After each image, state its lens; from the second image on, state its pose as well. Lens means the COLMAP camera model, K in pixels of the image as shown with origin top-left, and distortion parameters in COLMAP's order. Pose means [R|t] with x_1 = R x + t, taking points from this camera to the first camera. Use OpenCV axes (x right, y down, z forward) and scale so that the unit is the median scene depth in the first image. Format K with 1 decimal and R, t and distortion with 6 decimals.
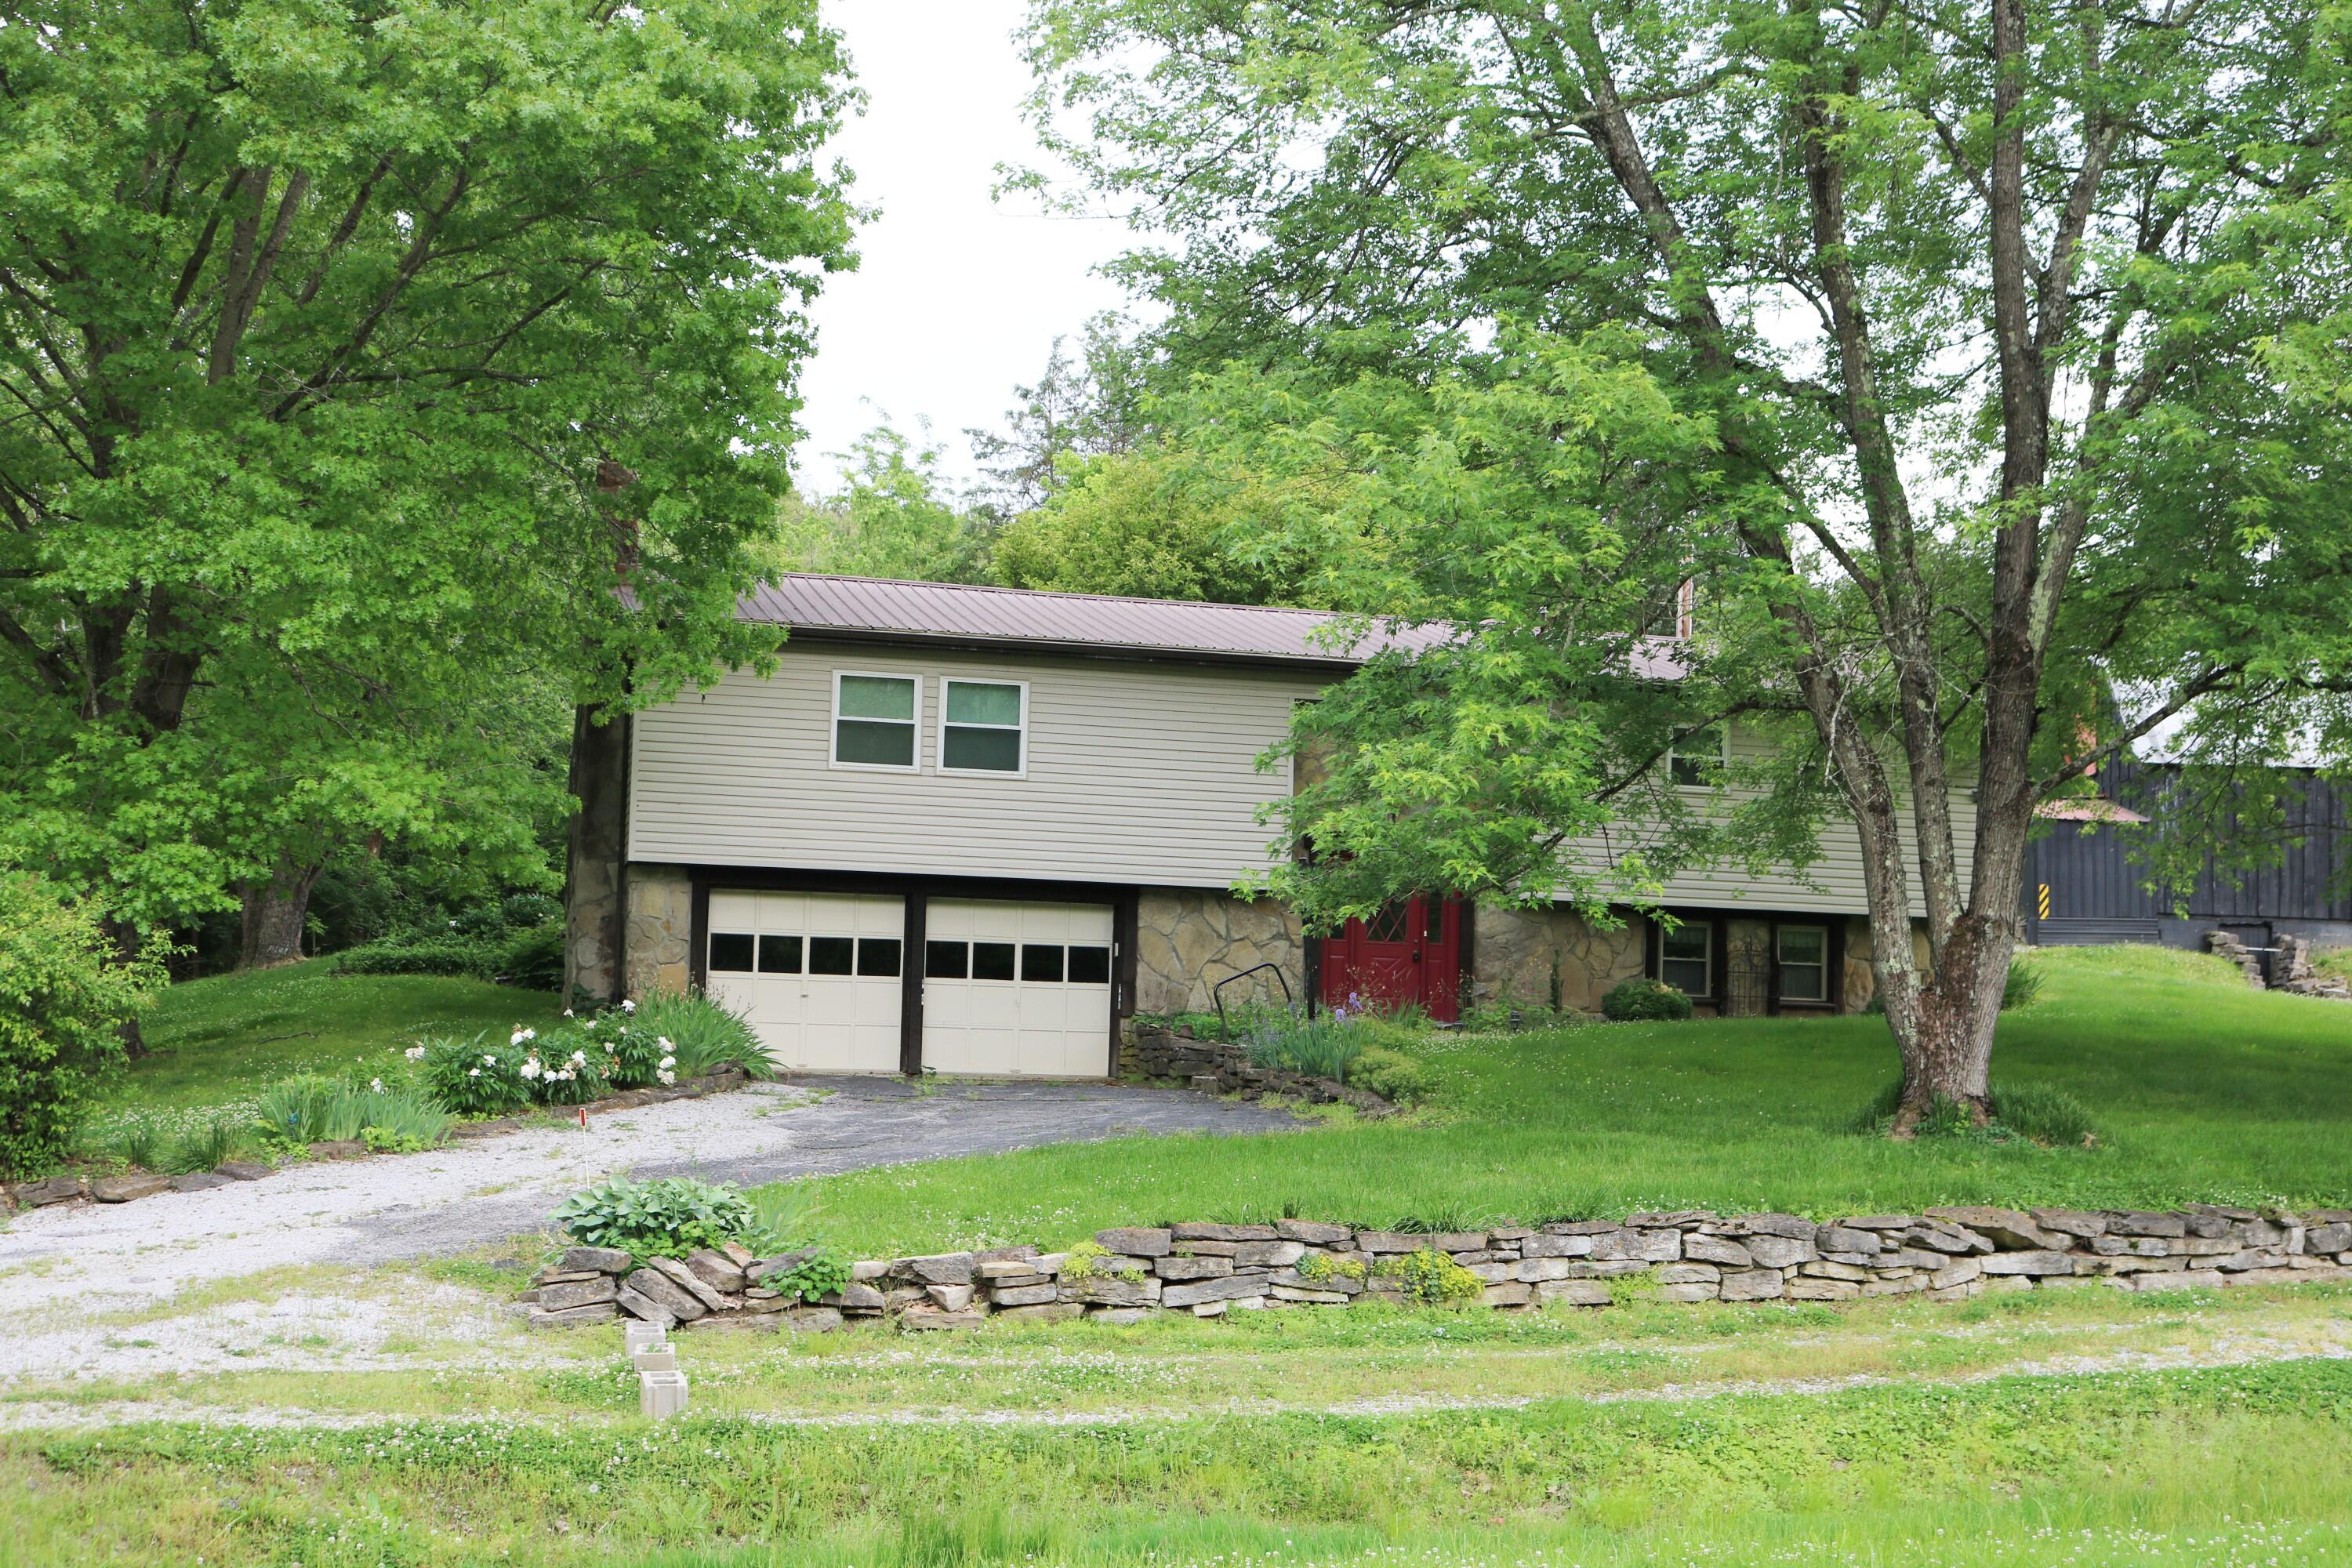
lens RADIAL K [[2927.7, 0, 1187.6], [0, 2927.7, 777.1], [0, 0, 1]] dist [-0.065206, 0.000000]
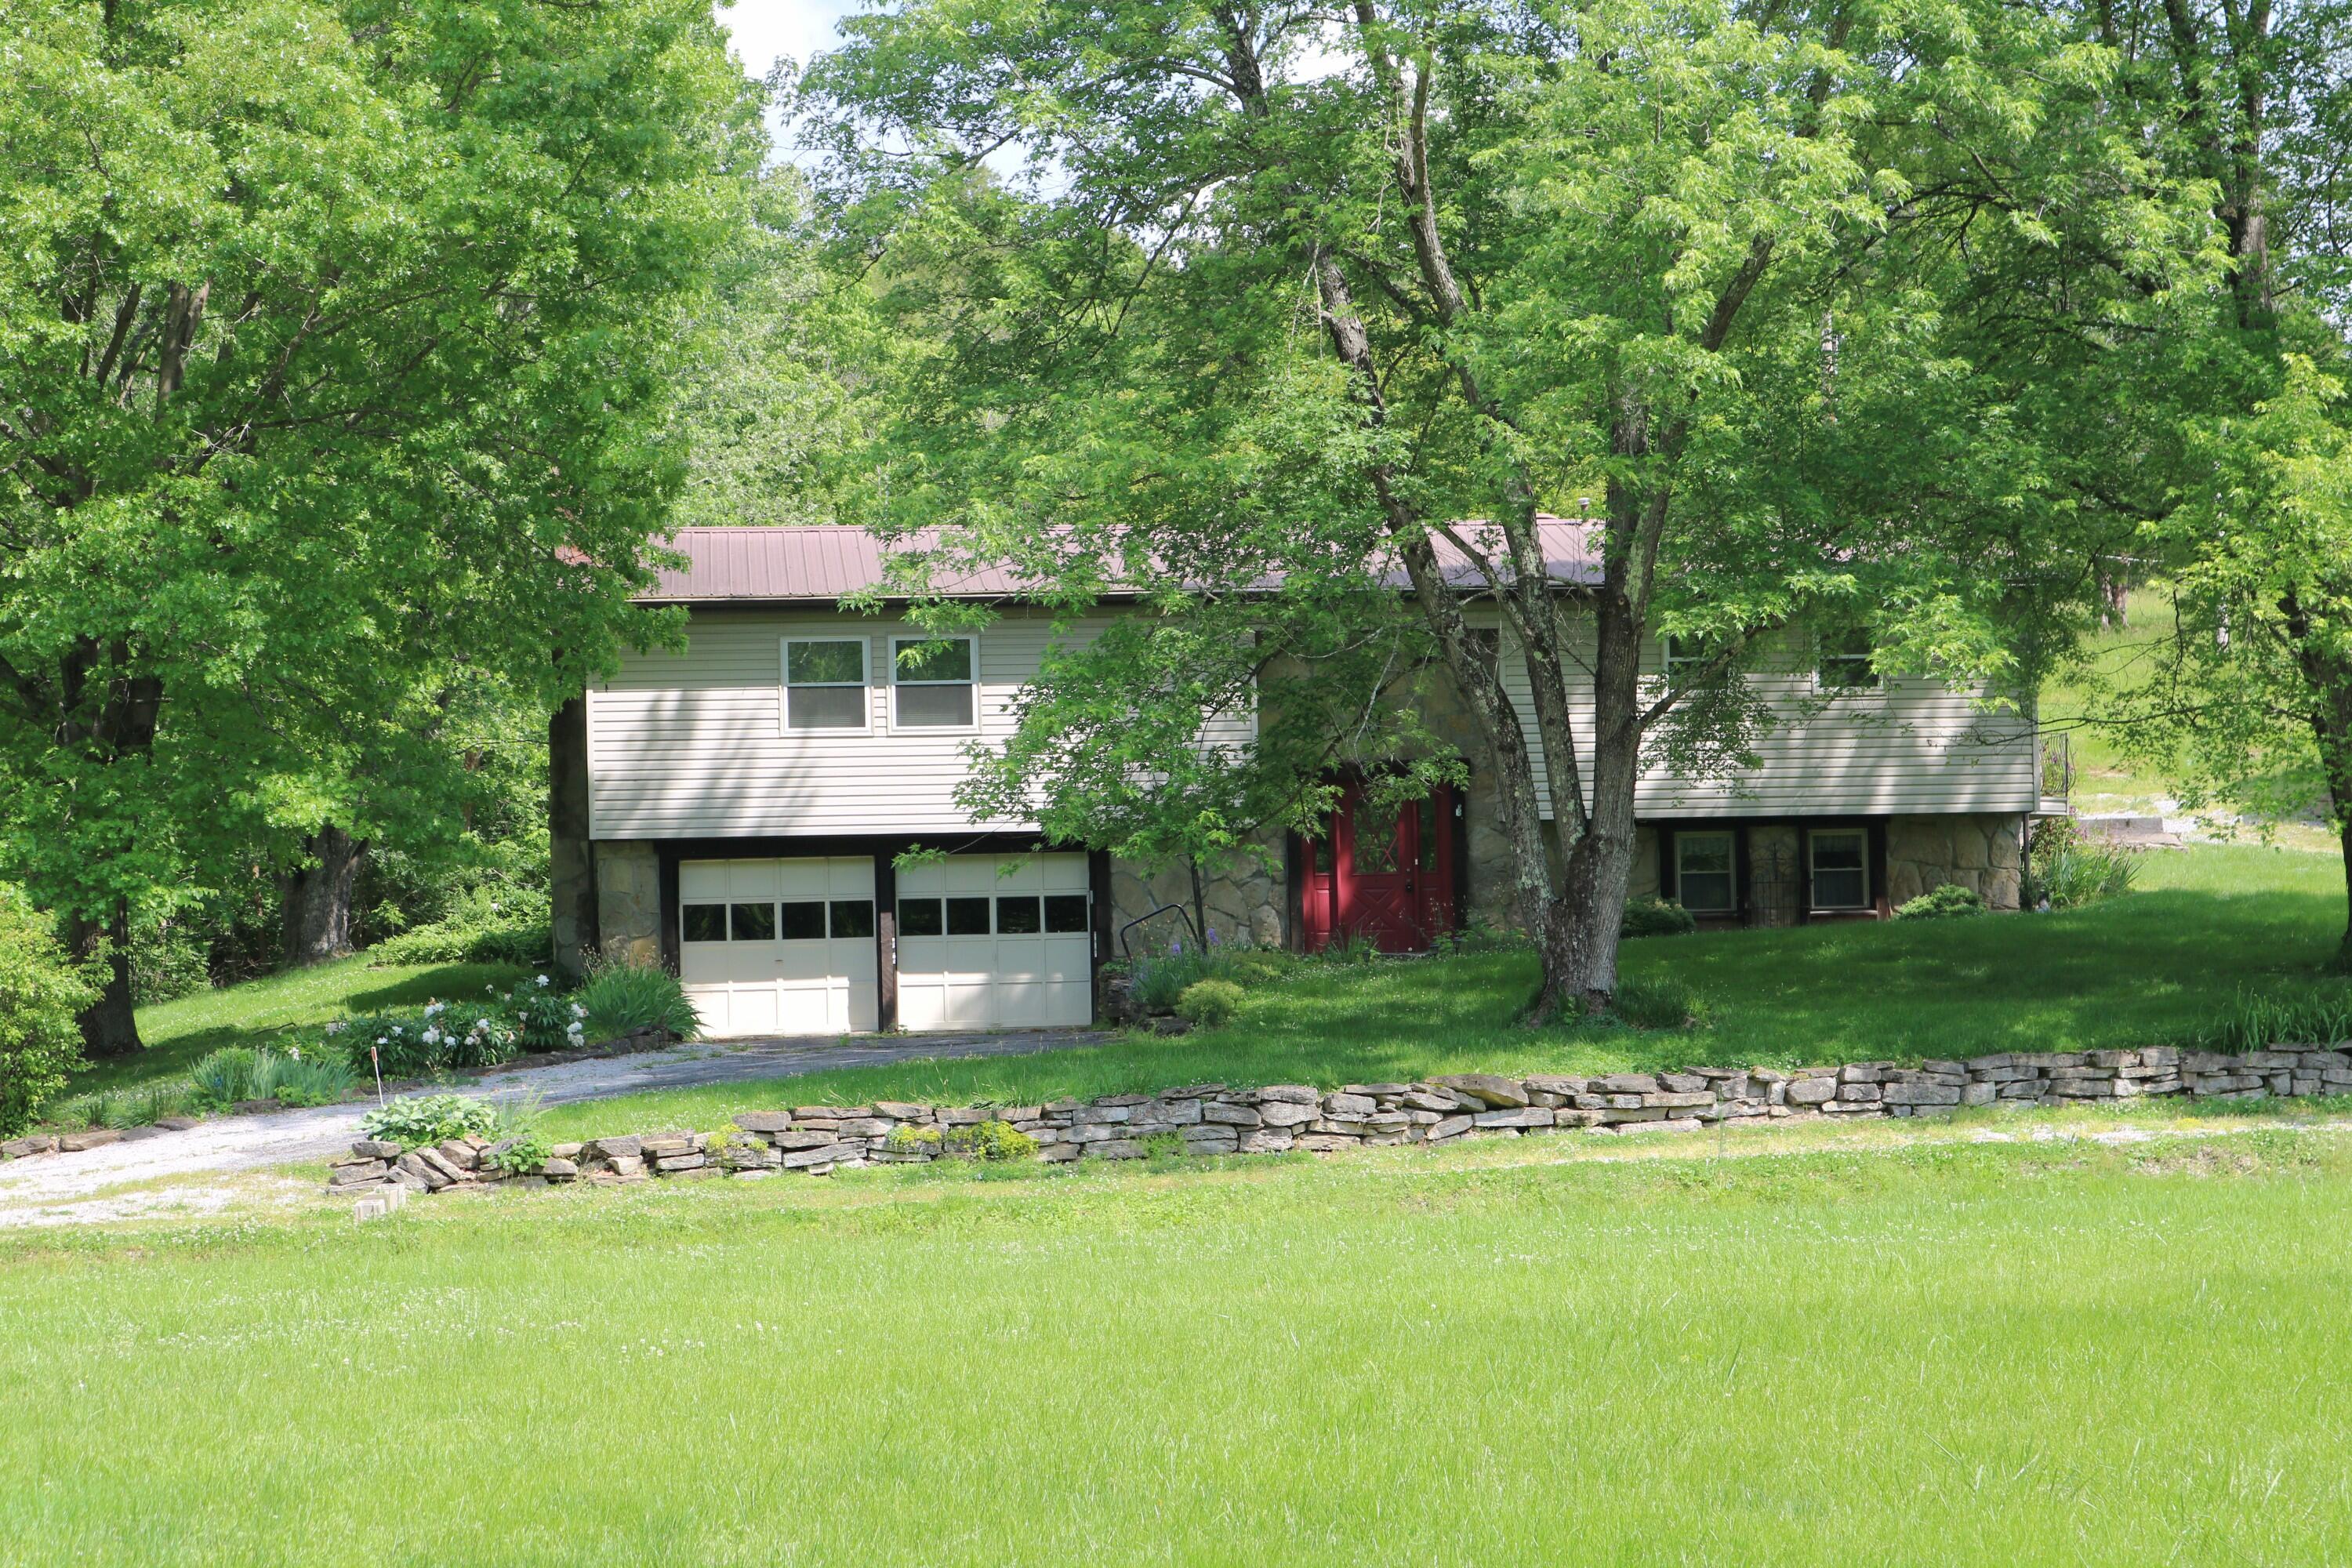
lens RADIAL K [[4883.2, 0, 1170.3], [0, 4883.2, 778.5], [0, 0, 1]] dist [0.013236, 0.000000]
pose [[0.982823, -0.062061, -0.173805, 0.445132], [0.068674, 0.997116, 0.032294, -0.049199], [0.171300, -0.043675, 0.984250, -0.941171]]
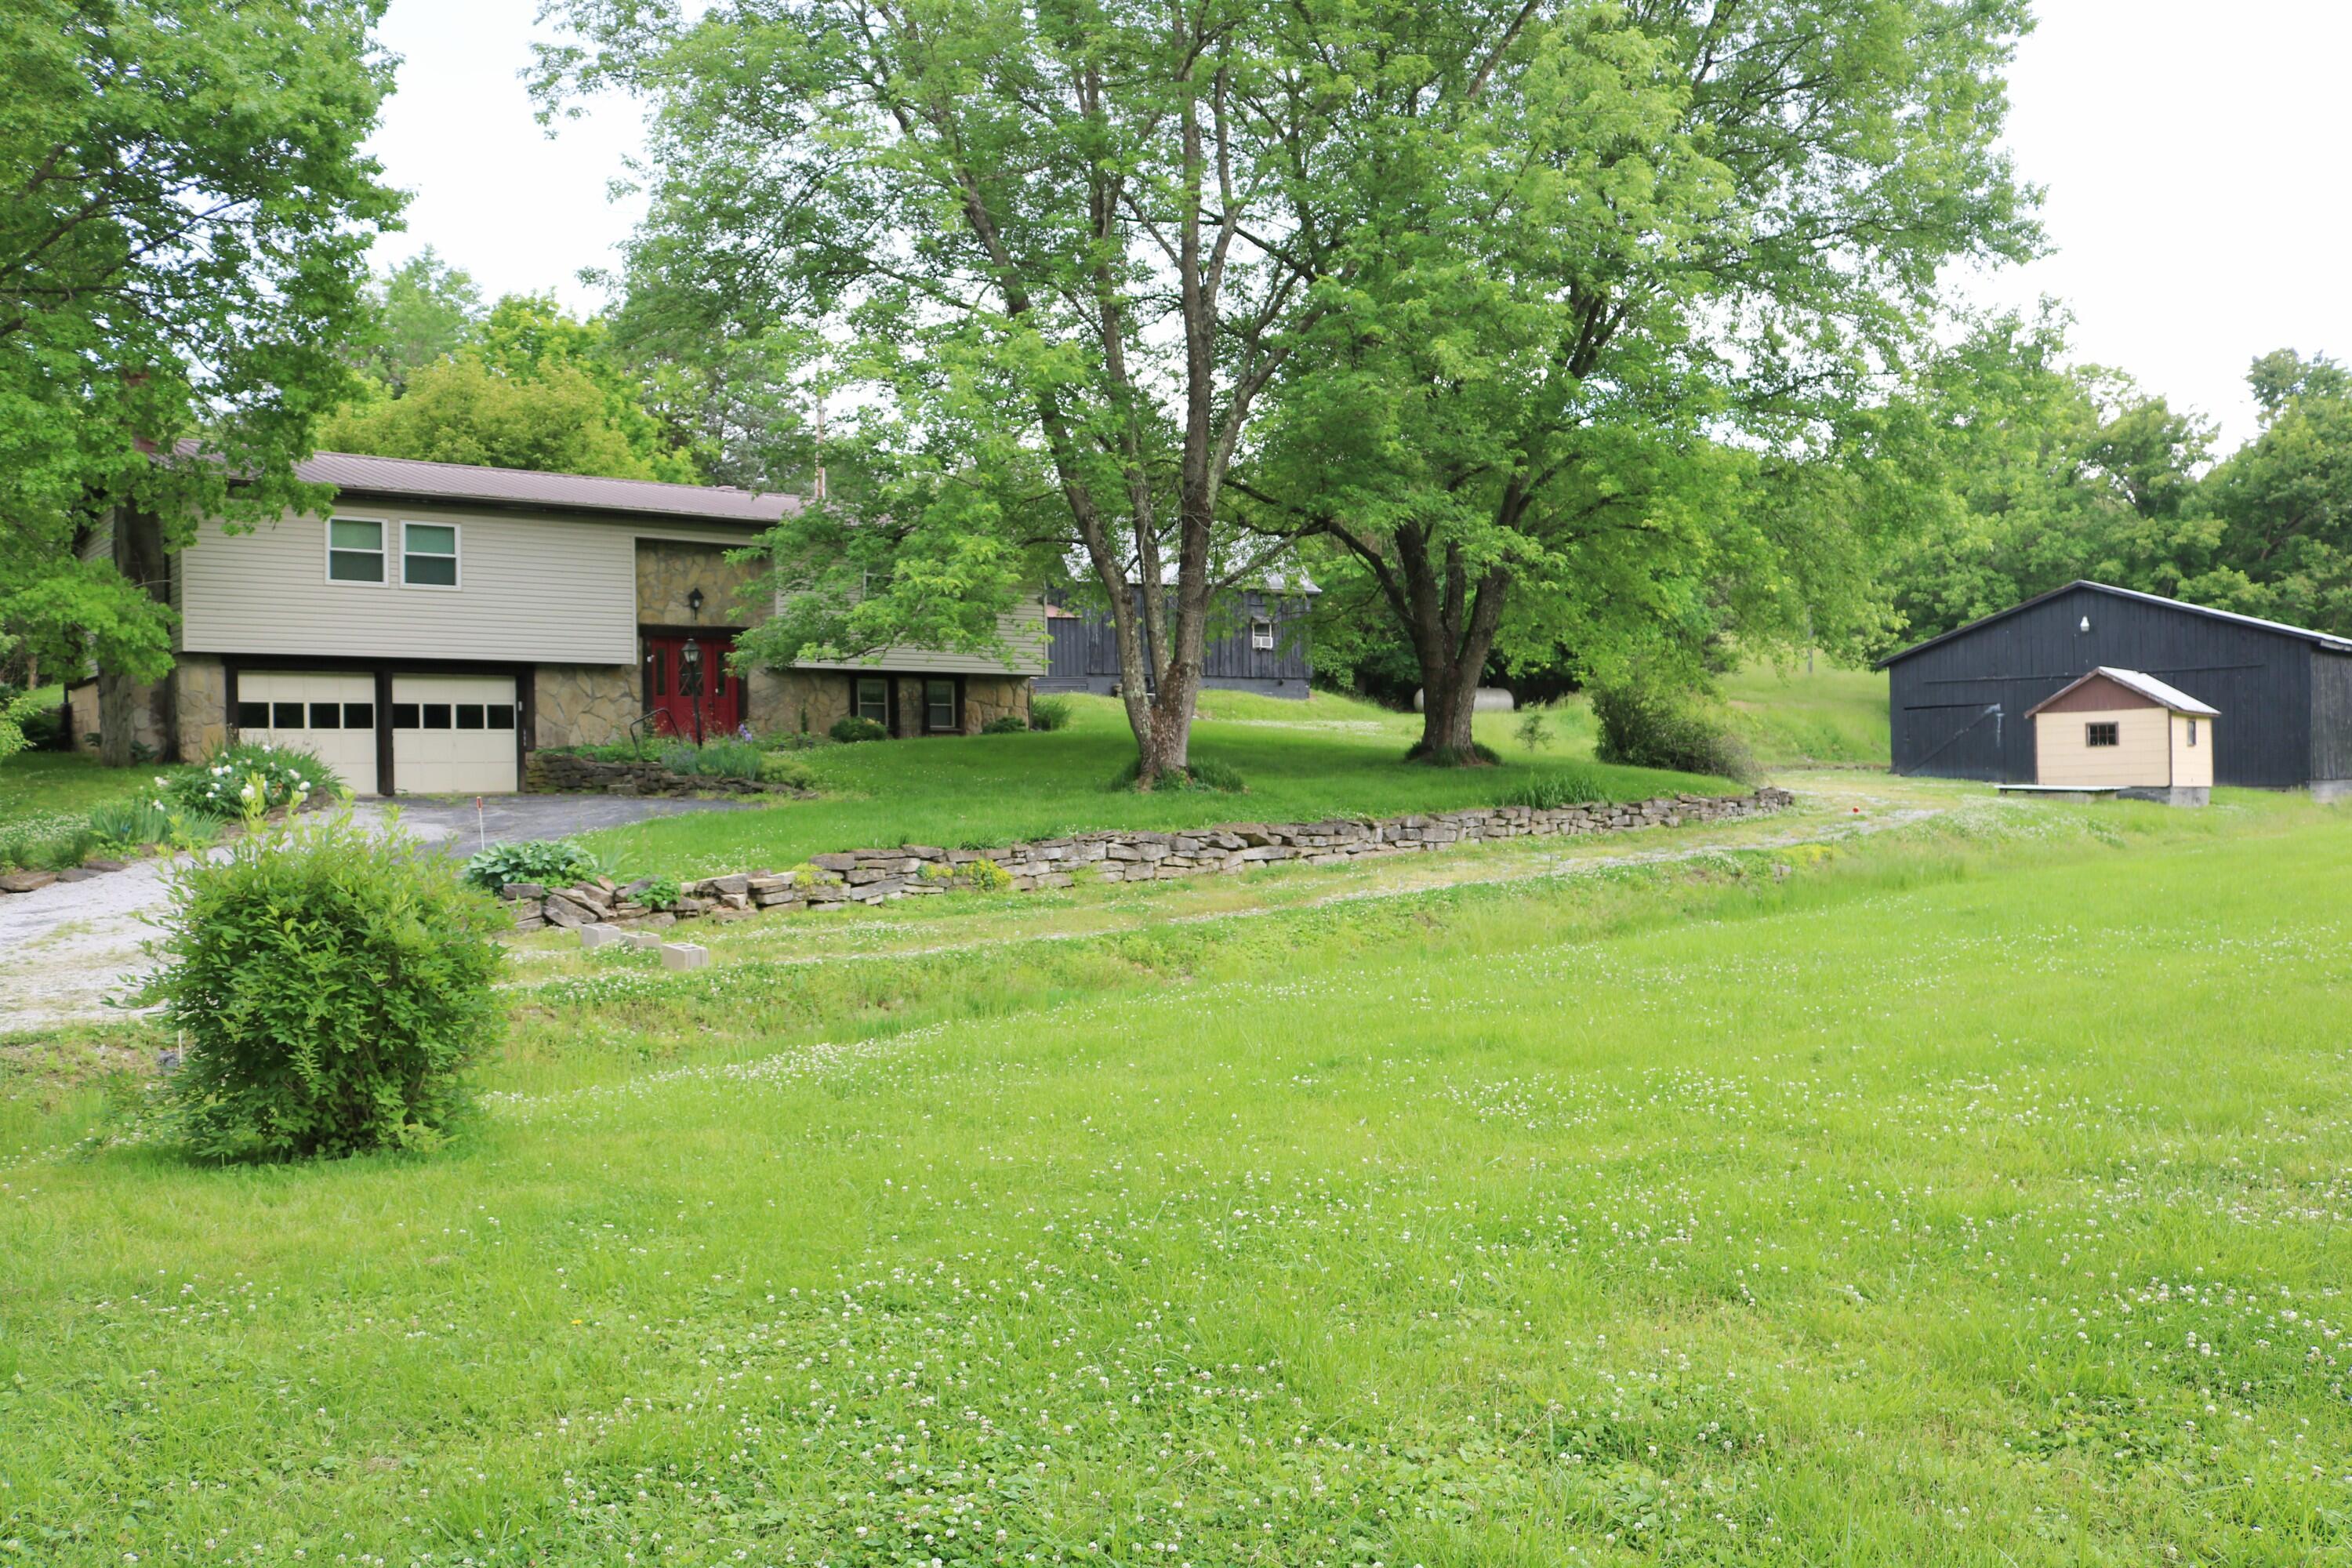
lens RADIAL K [[1962.2, 0, 1168.3], [0, 1962.2, 804.7], [0, 0, 1]] dist [-0.123899, 0.080724]
pose [[0.897159, -0.046712, 0.439230, -0.249973], [0.001001, 0.994605, 0.103732, 0.010957], [-0.441706, -0.092625, 0.892366, -0.039736]]
